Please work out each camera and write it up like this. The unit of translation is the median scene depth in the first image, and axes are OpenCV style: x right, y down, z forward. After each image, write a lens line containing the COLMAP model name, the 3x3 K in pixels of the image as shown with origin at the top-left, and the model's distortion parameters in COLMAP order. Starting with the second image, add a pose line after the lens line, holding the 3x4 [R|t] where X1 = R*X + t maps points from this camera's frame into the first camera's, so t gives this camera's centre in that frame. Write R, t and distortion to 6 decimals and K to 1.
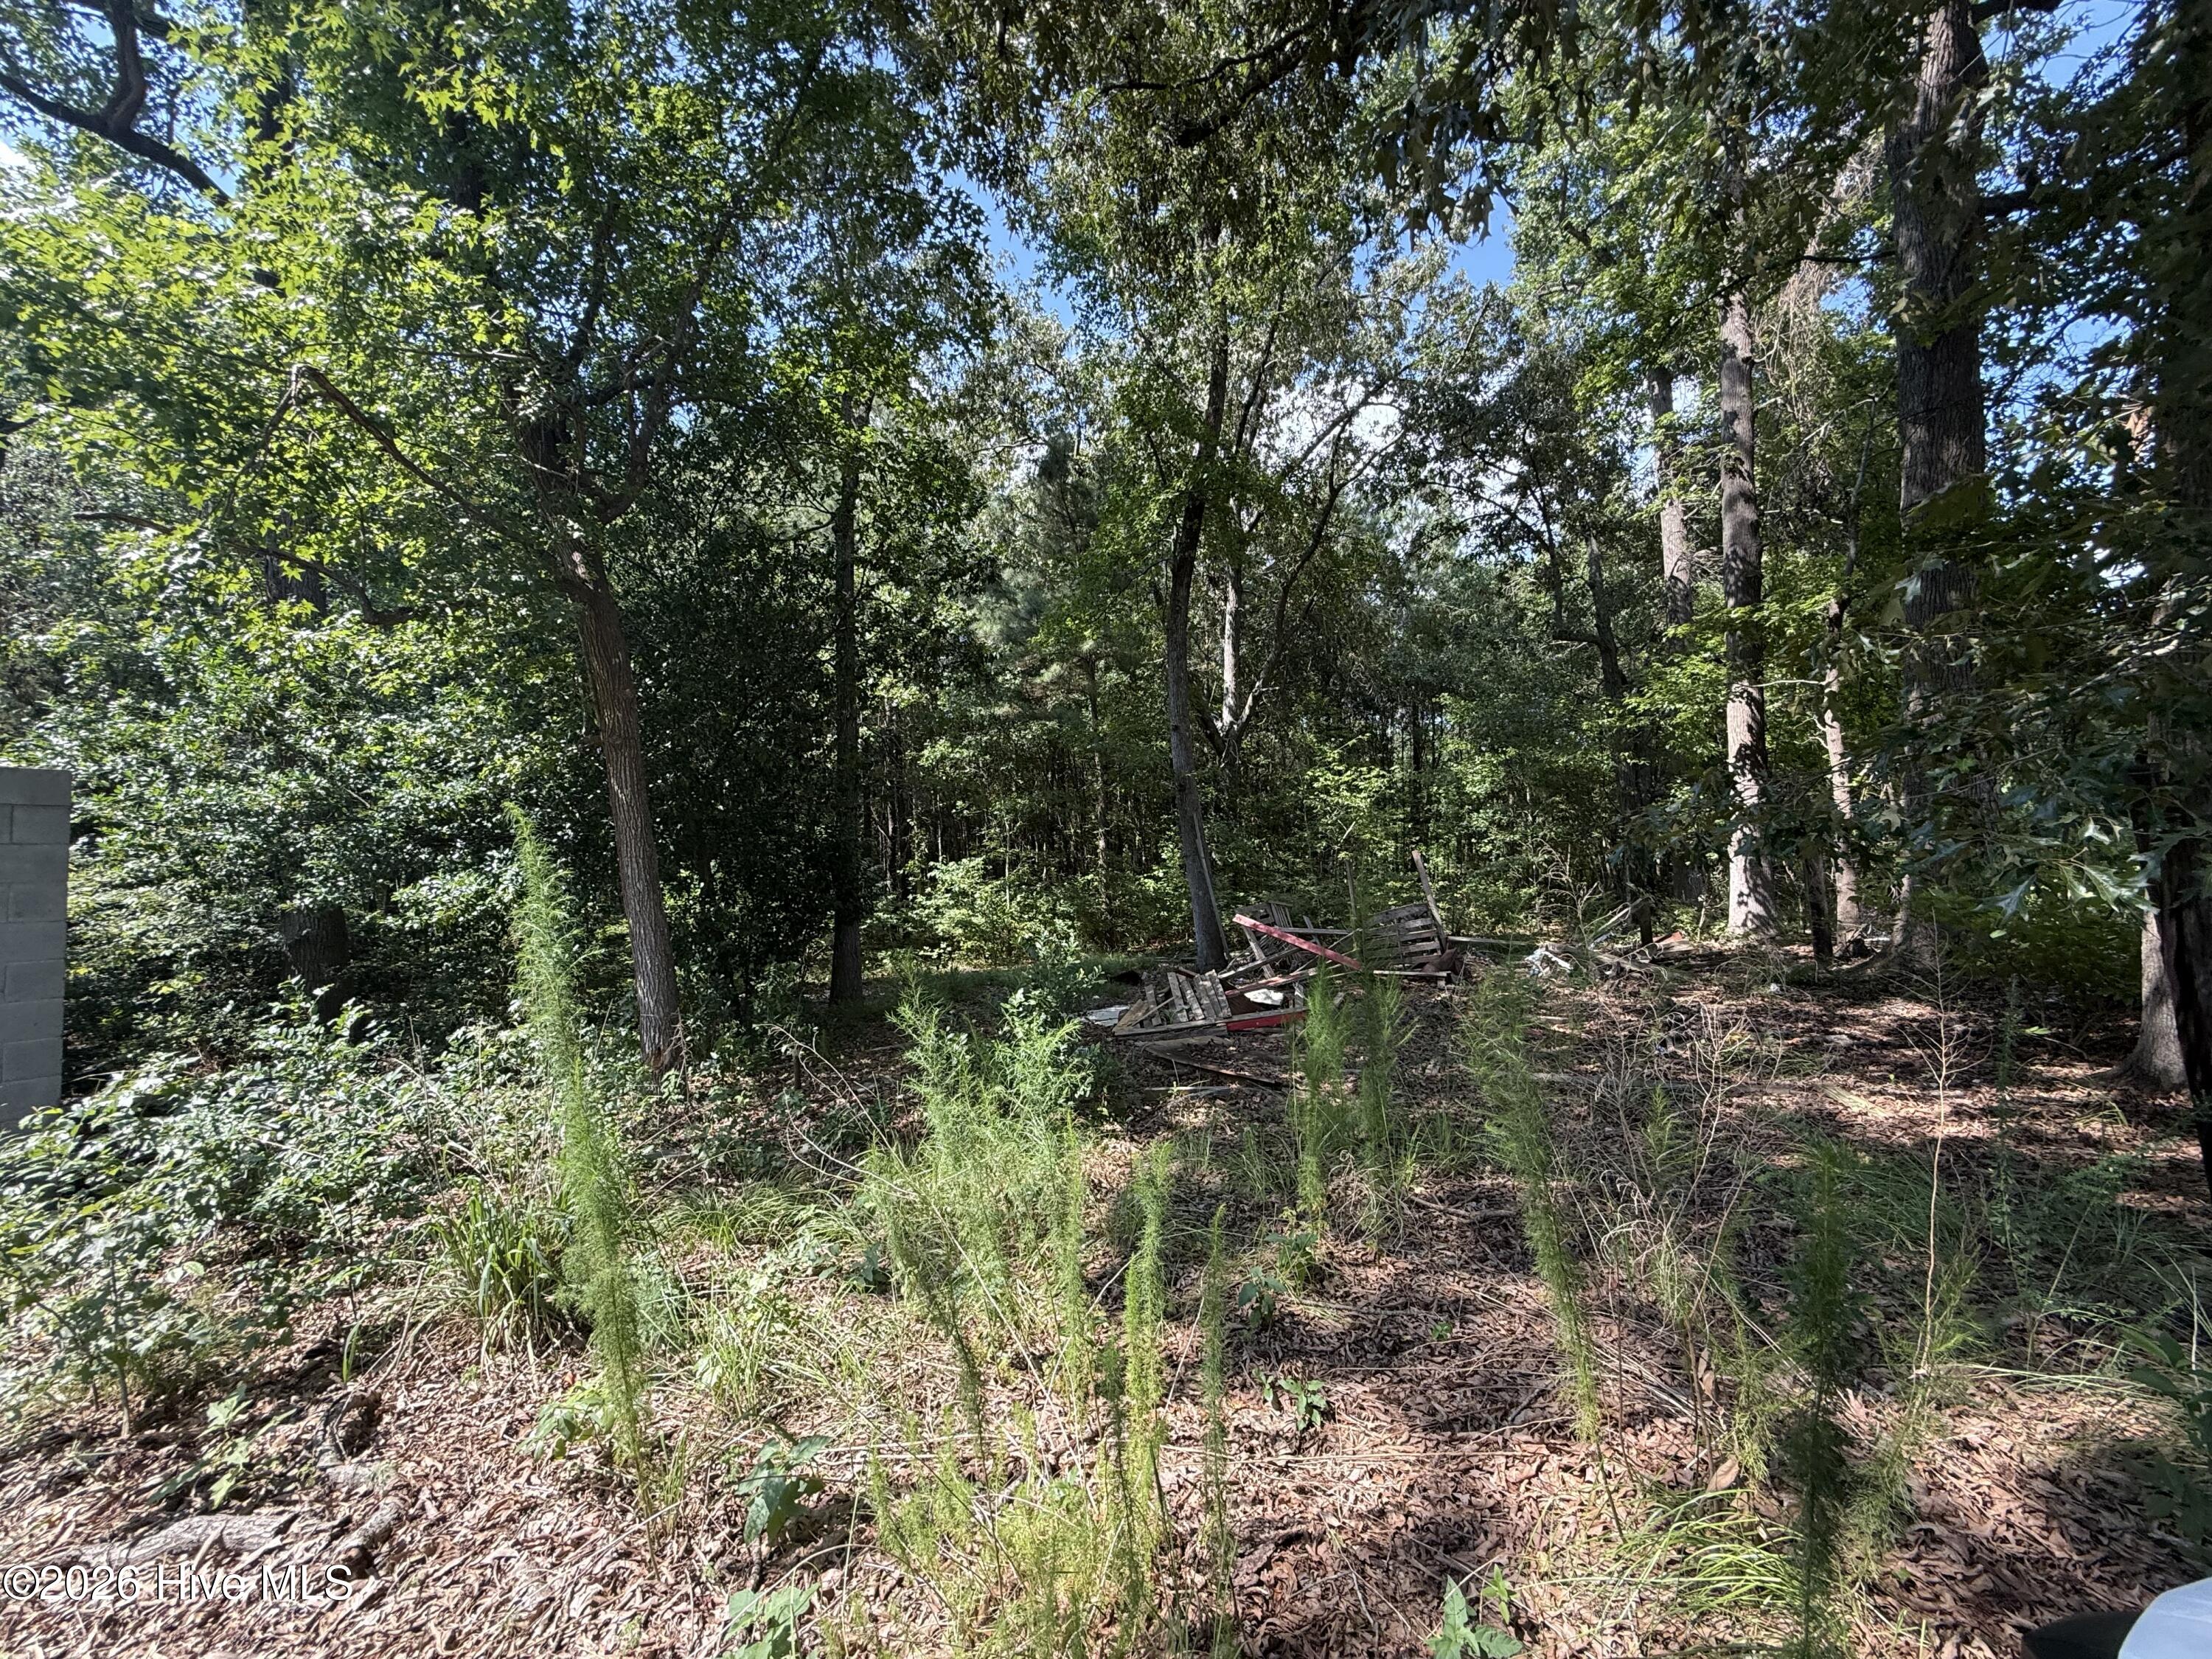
lens RADIAL K [[886.6, 0, 1096.7], [0, 886.6, 838.8], [0, 0, 1]] dist [-0.000568, 0.000171]
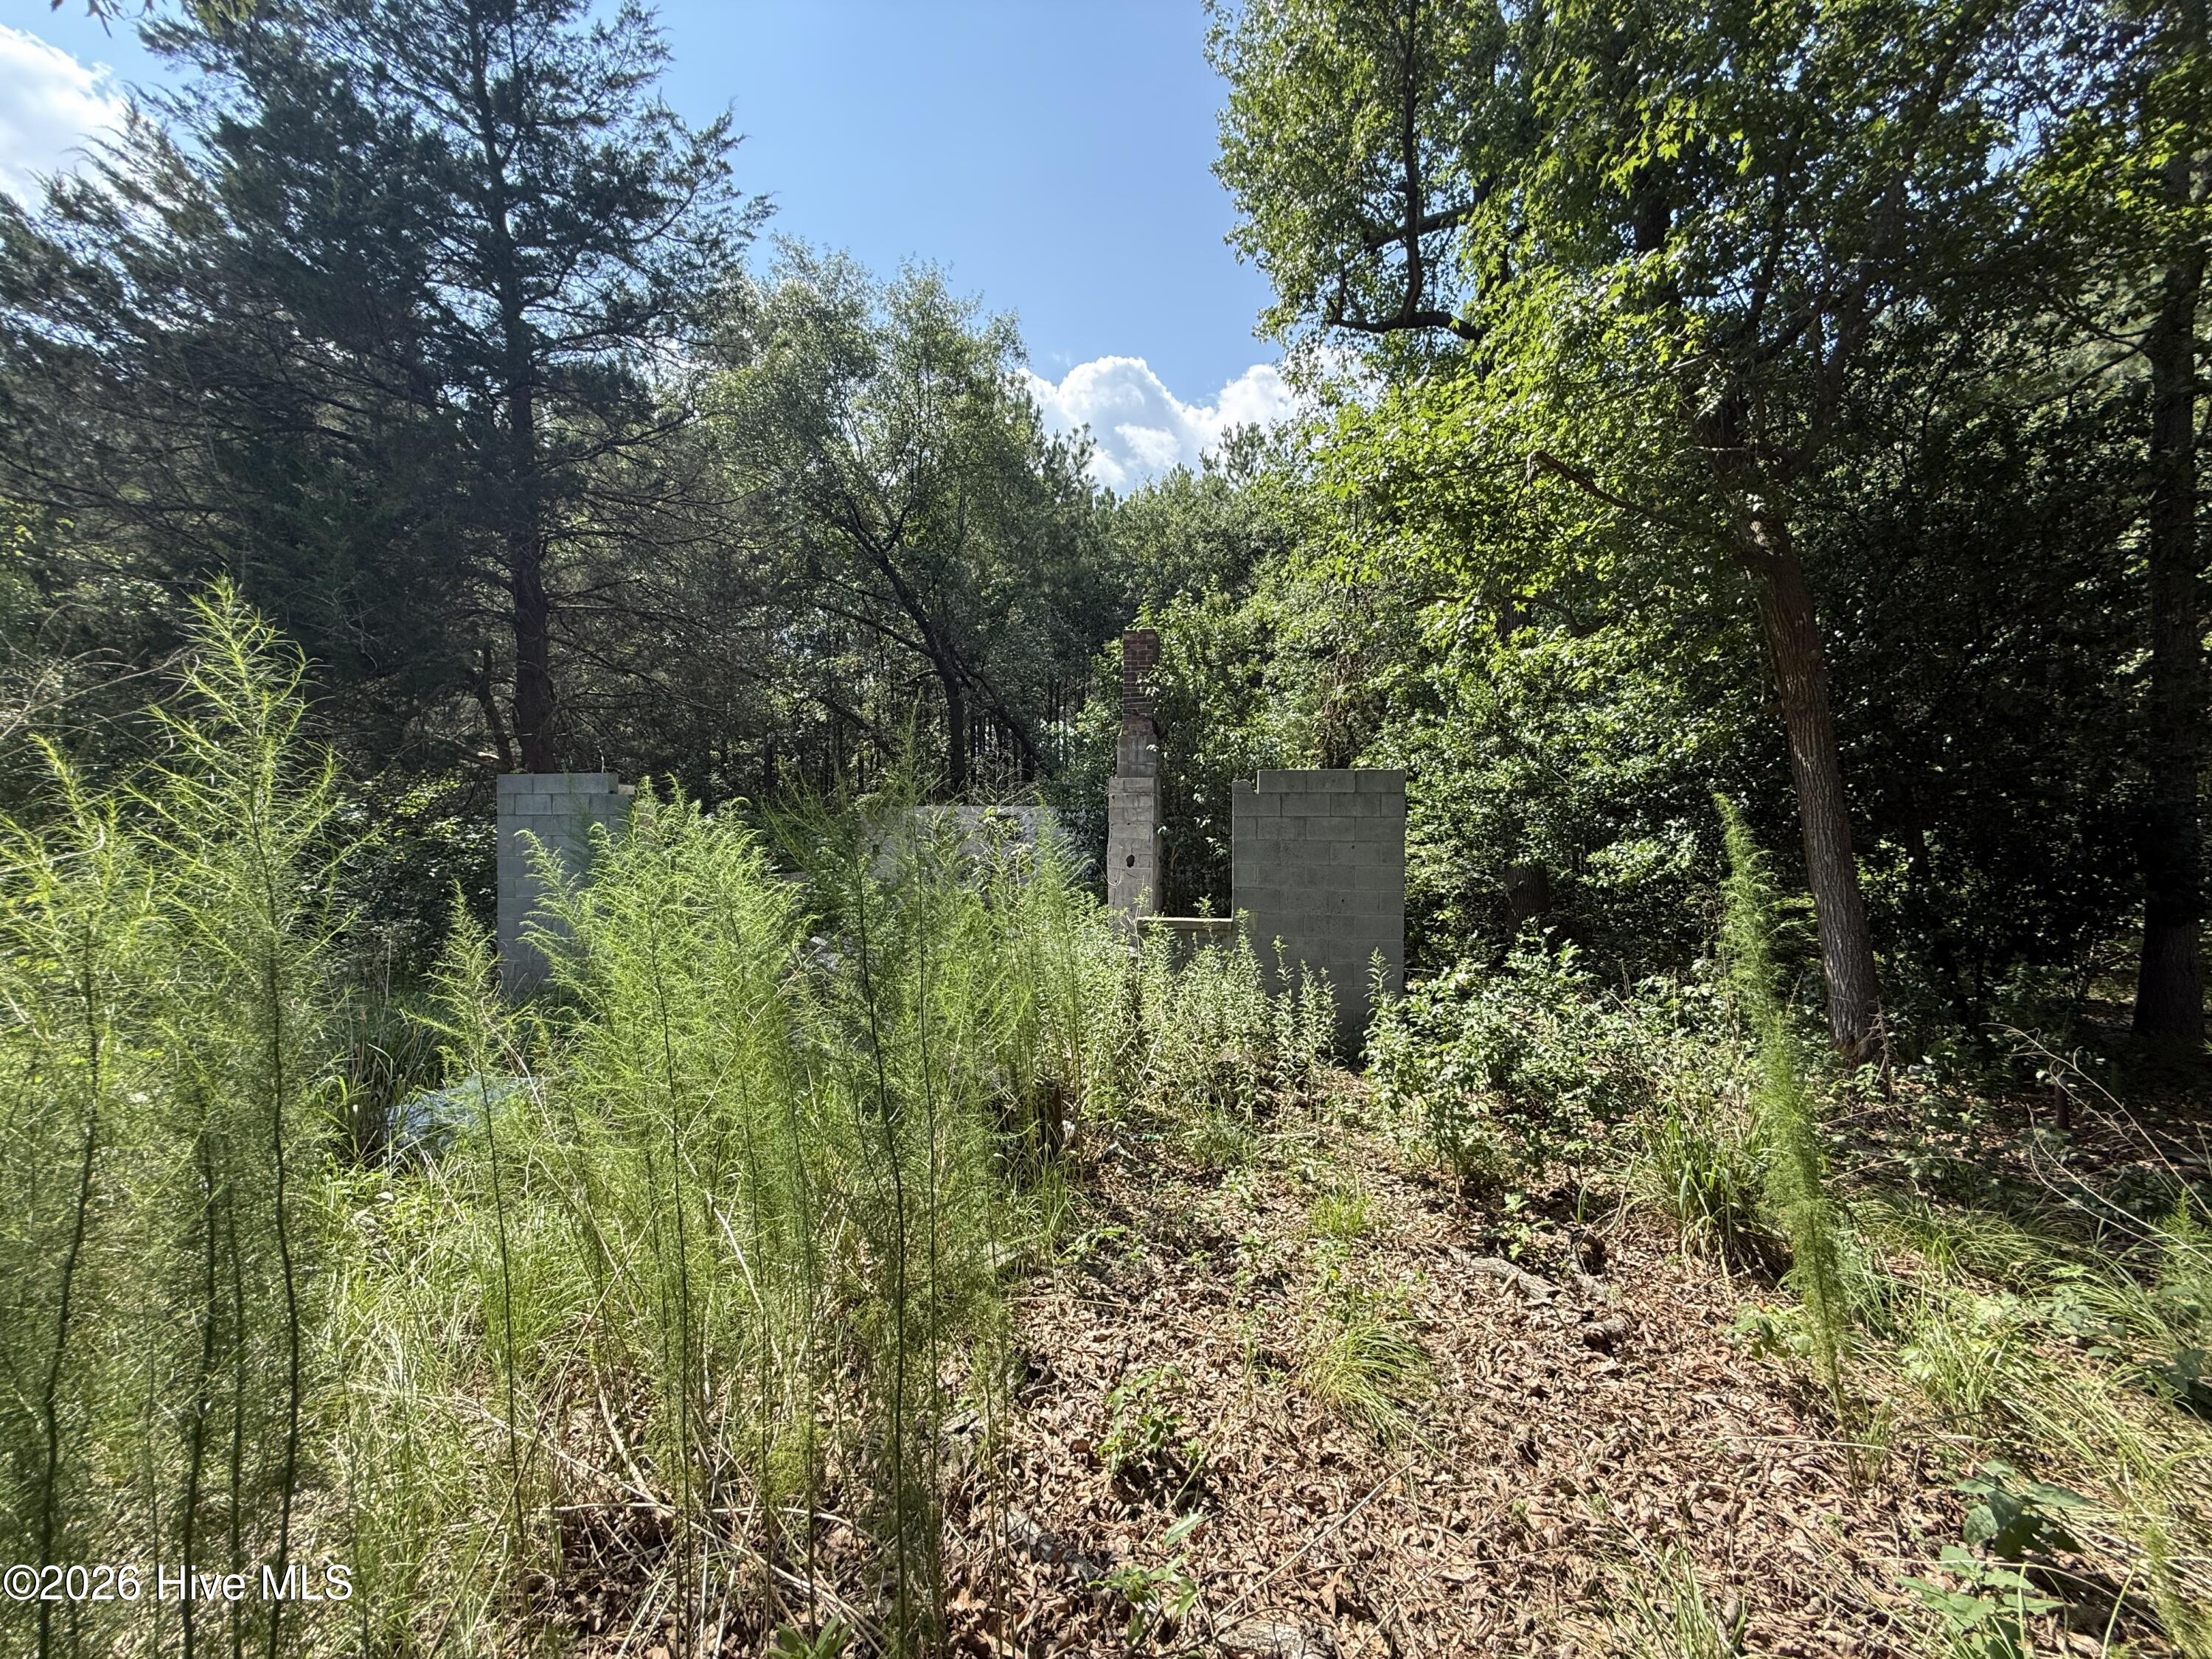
lens RADIAL K [[886.6, 0, 1093.5], [0, 886.6, 827.3], [0, 0, 1]] dist [-0.000568, 0.000171]
pose [[0.395892, 0.010905, -0.918232, 0.049639], [0.014481, 0.999731, 0.018116, -0.011636], [0.918183, -0.020469, 0.395628, -0.112074]]
